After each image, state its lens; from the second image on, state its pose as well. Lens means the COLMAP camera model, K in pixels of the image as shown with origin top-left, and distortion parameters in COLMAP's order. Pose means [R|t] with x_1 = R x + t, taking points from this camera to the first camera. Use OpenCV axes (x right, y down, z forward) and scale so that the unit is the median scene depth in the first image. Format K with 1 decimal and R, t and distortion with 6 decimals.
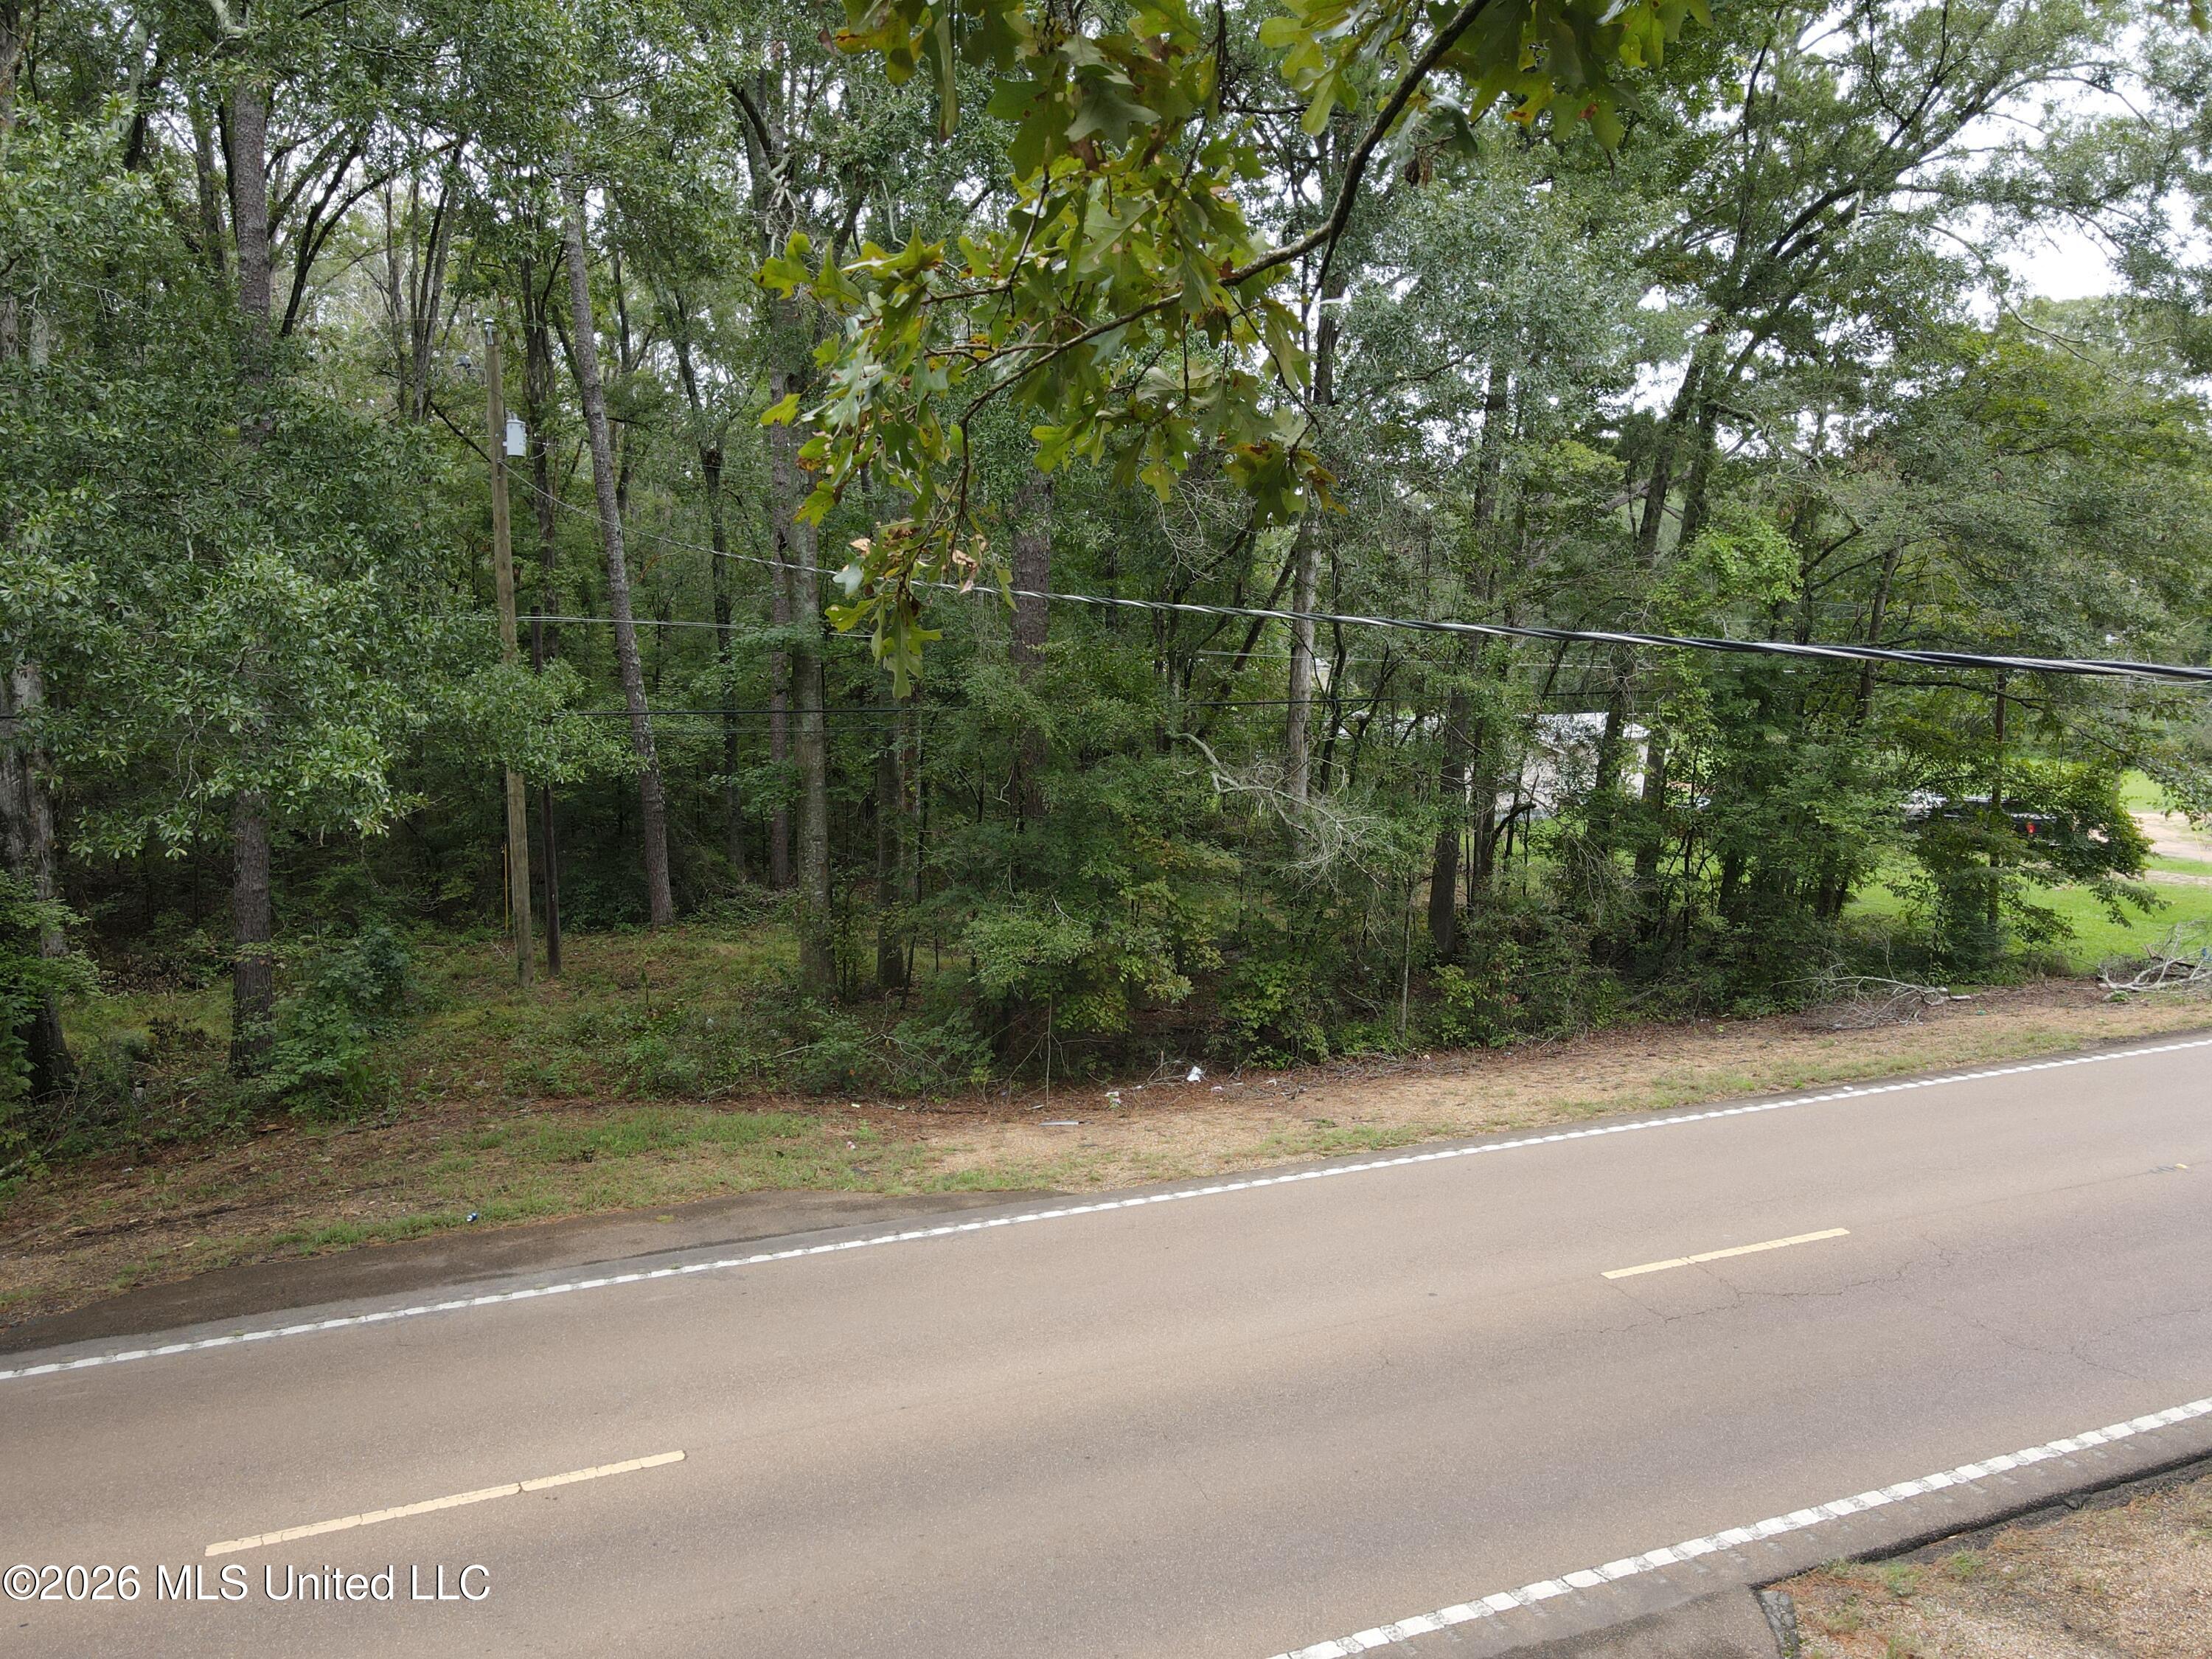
lens RADIAL K [[1649.9, 0, 1091.6], [0, 1649.9, 838.0], [0, 0, 1]] dist [0.009021, 0.009586]
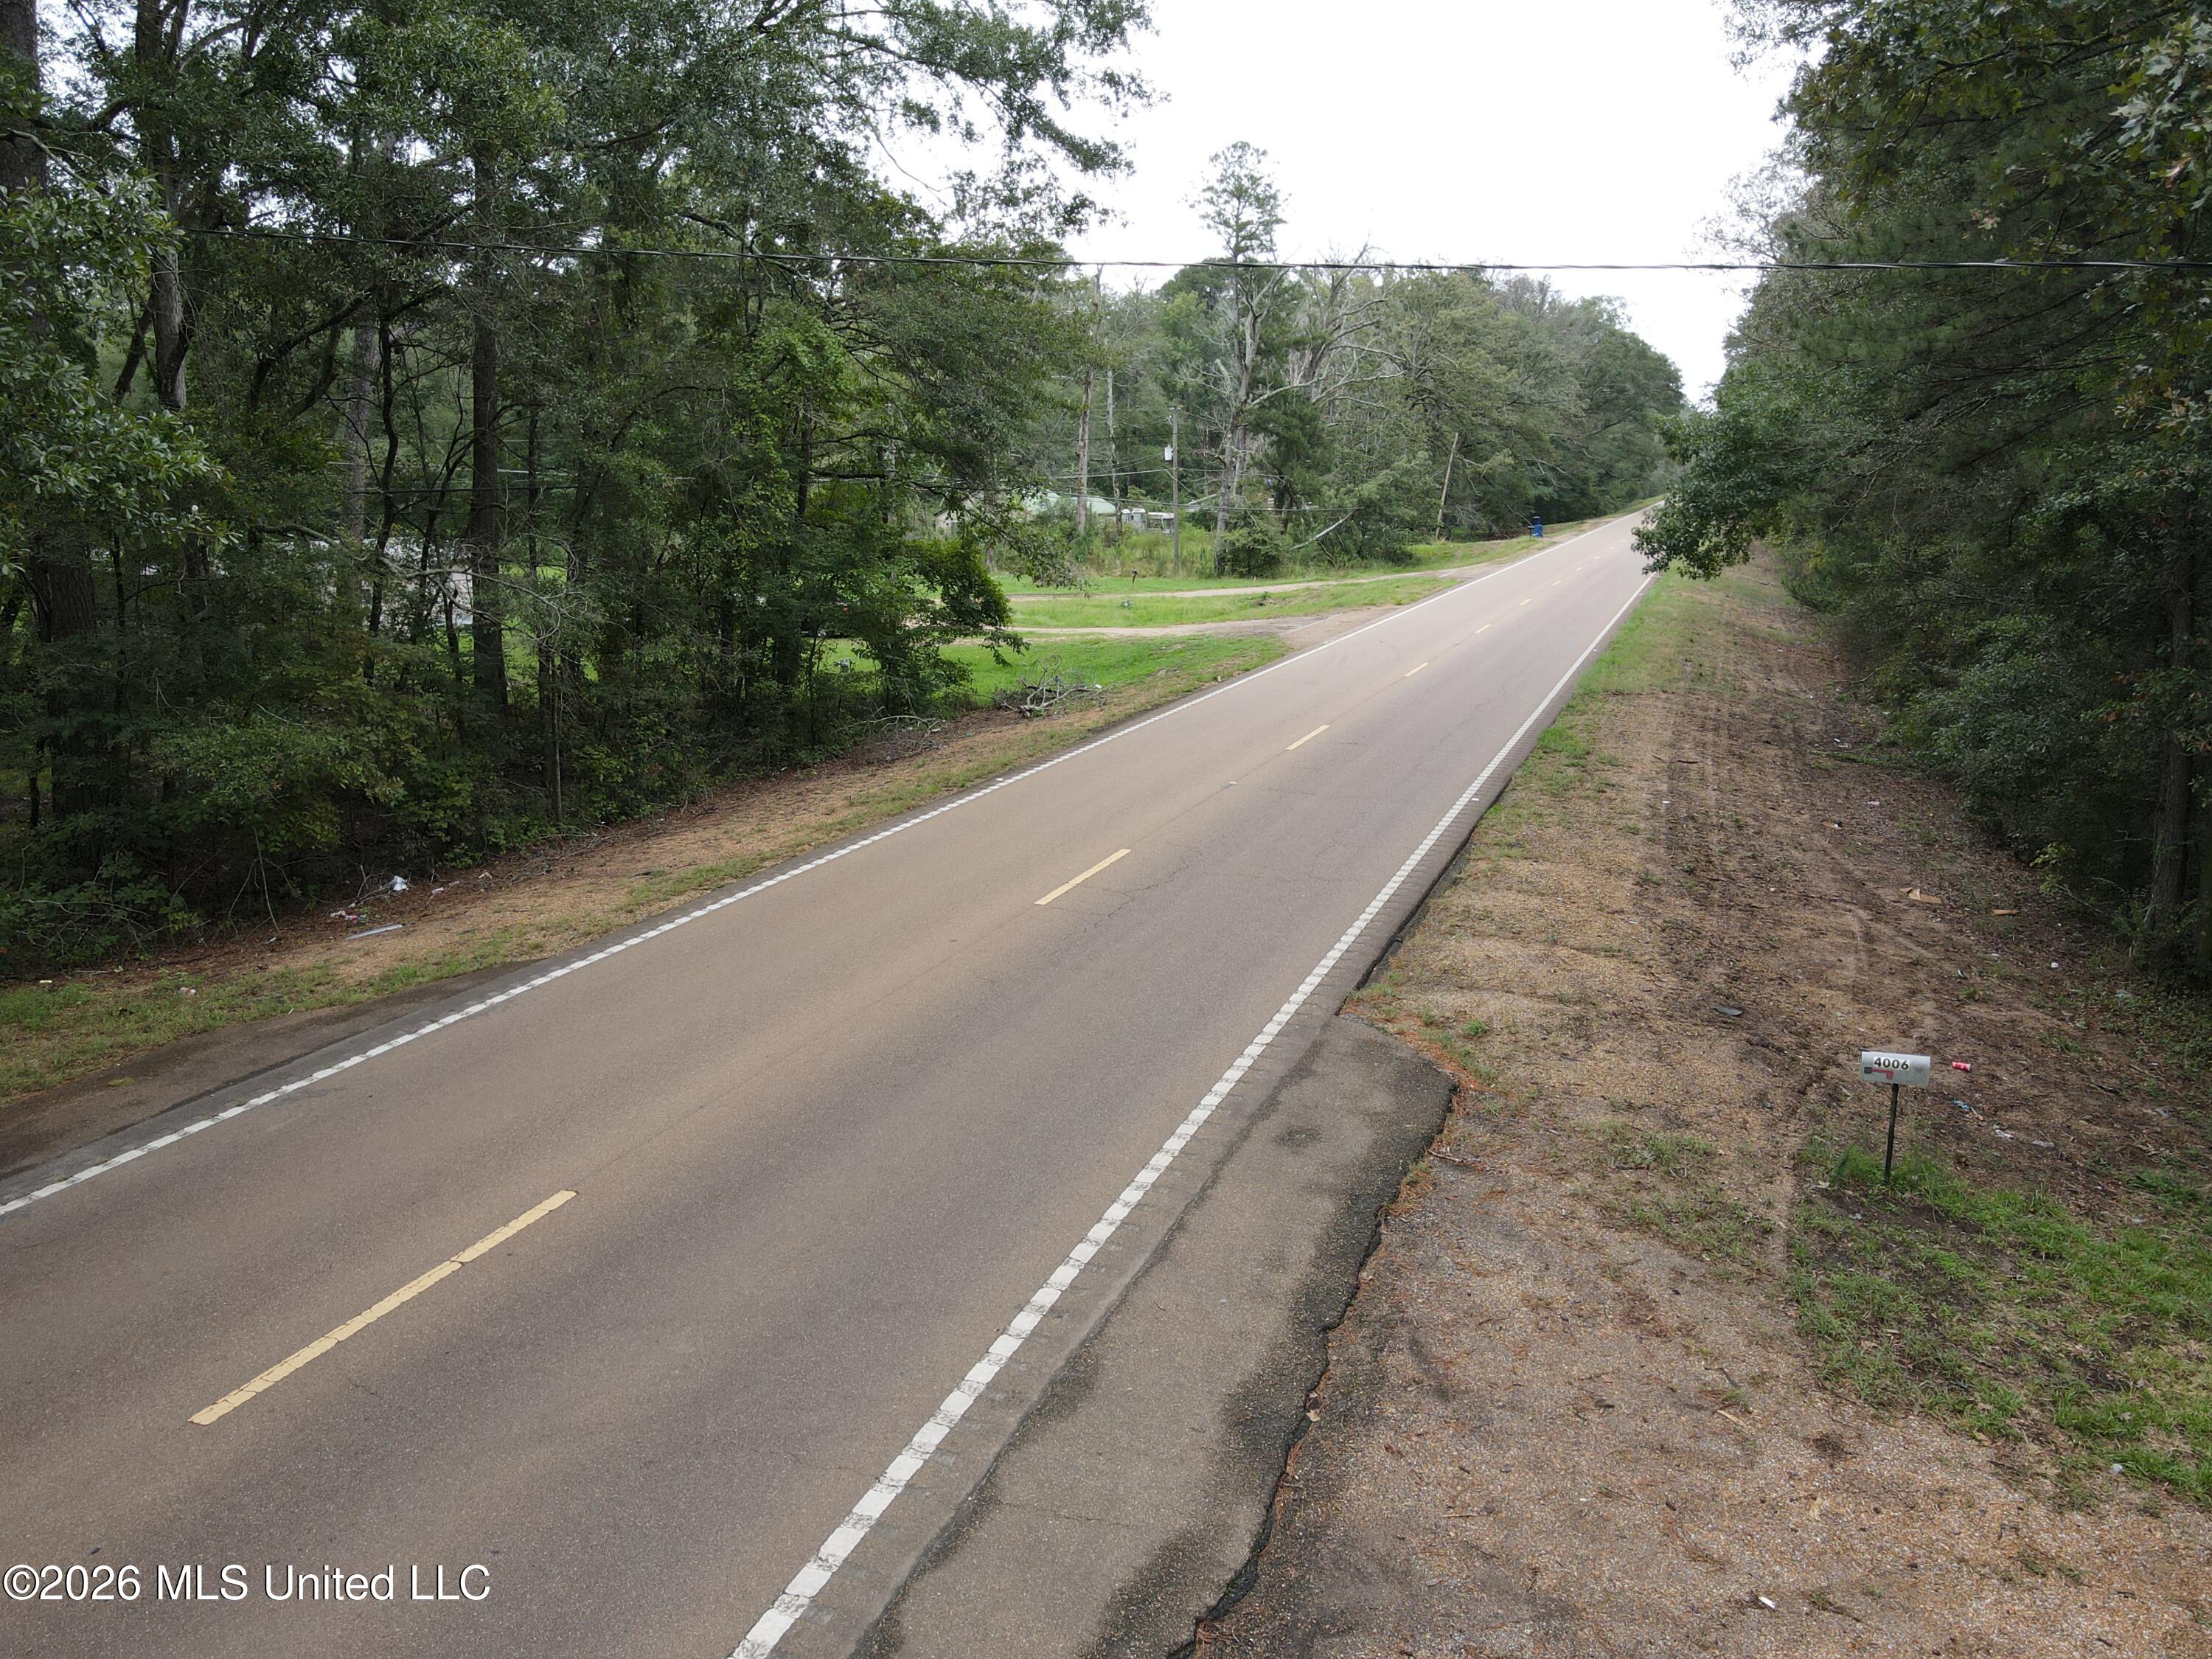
lens RADIAL K [[1592.1, 0, 1101.4], [0, 1592.1, 851.0], [0, 0, 1]] dist [0.058738, -0.055312]
pose [[0.711897, -0.171833, 0.680938, -0.699839], [0.098132, 0.984431, 0.145826, 0.069381], [-0.695394, -0.036991, 0.717676, 0.107250]]
